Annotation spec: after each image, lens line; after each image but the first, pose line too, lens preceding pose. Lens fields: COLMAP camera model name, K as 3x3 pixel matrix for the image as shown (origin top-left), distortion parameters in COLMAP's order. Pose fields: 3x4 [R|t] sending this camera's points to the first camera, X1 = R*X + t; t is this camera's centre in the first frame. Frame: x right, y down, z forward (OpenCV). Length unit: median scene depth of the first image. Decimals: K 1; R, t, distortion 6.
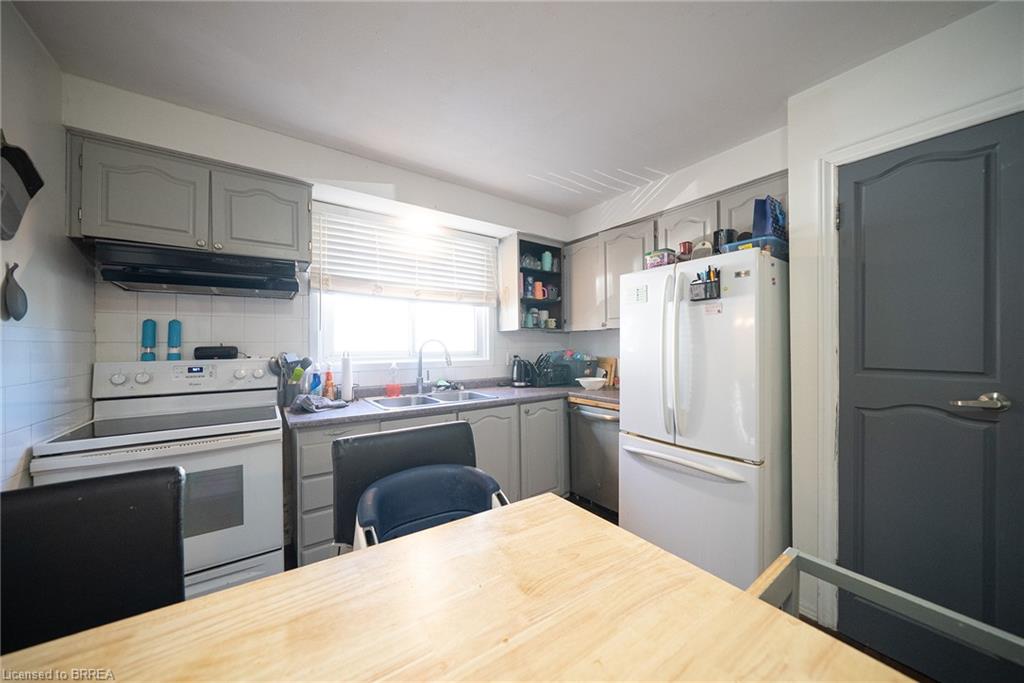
lens RADIAL K [[354.5, 0, 513.1], [0, 354.5, 345.5], [0, 0, 1]] dist [-0.000348, -0.000065]
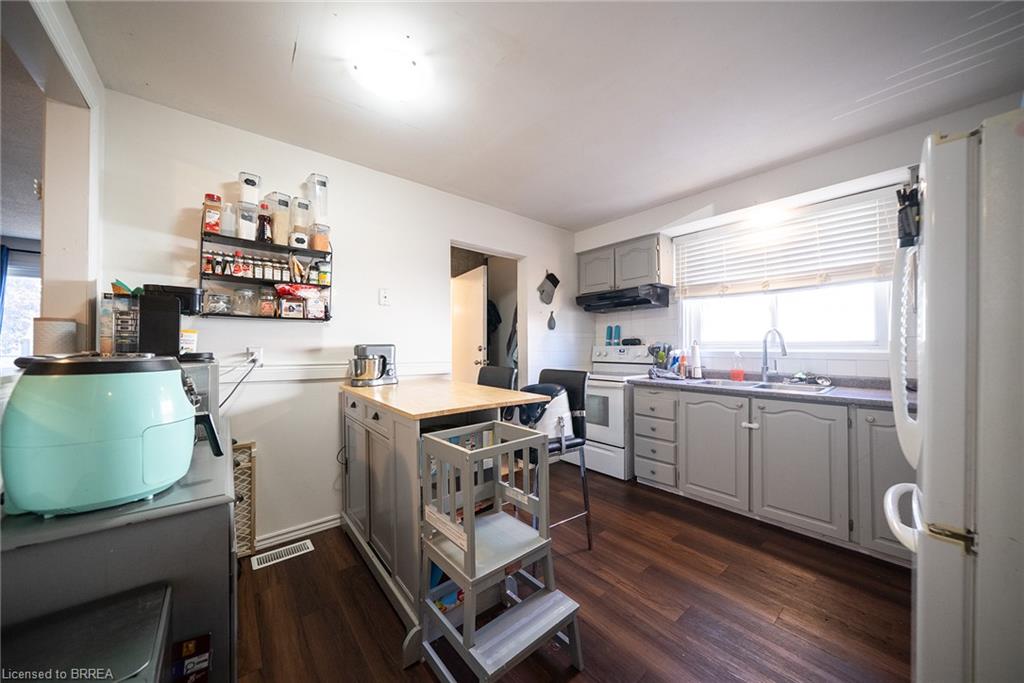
lens RADIAL K [[349.9, 0, 512.0], [0, 349.9, 341.5], [0, 0, 1]] dist [-0.000447, -0.000045]
pose [[0.080746, -0.010366, -0.996681, 0.694594], [0.003378, 0.999943, -0.010126, 0.025991], [0.996729, -0.002549, 0.080777, 0.185032]]
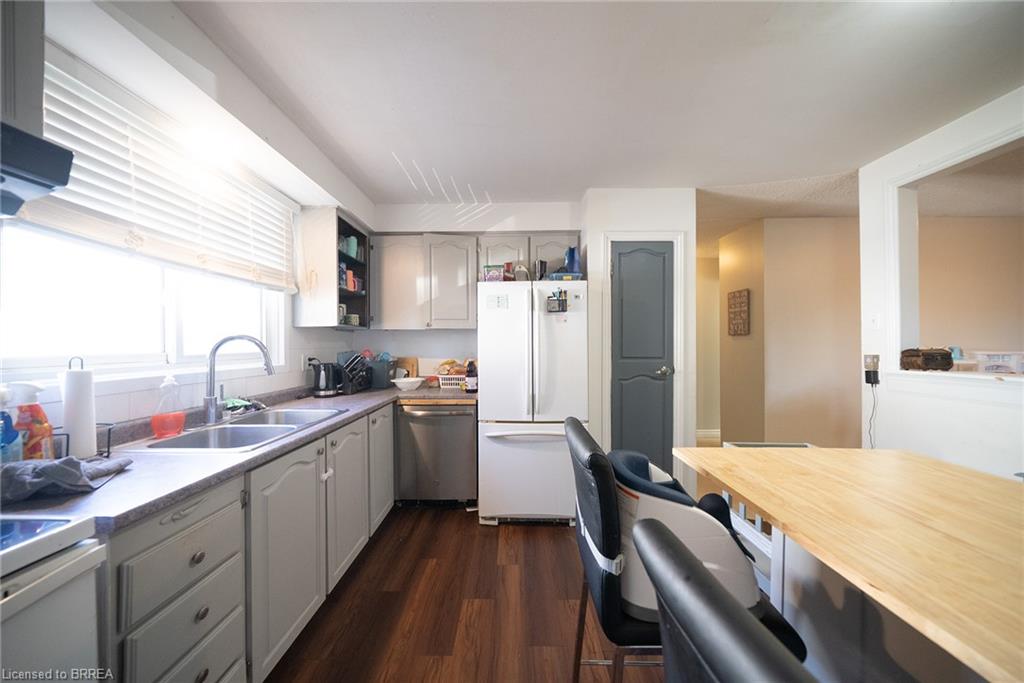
lens RADIAL K [[354.5, 0, 513.1], [0, 354.5, 345.5], [0, 0, 1]] dist [-0.000348, -0.000065]
pose [[0.596083, -0.001122, 0.802922, -0.447157], [0.001381, 0.999999, 0.000372, 0.001093], [-0.802922, 0.000887, 0.596084, 0.209762]]
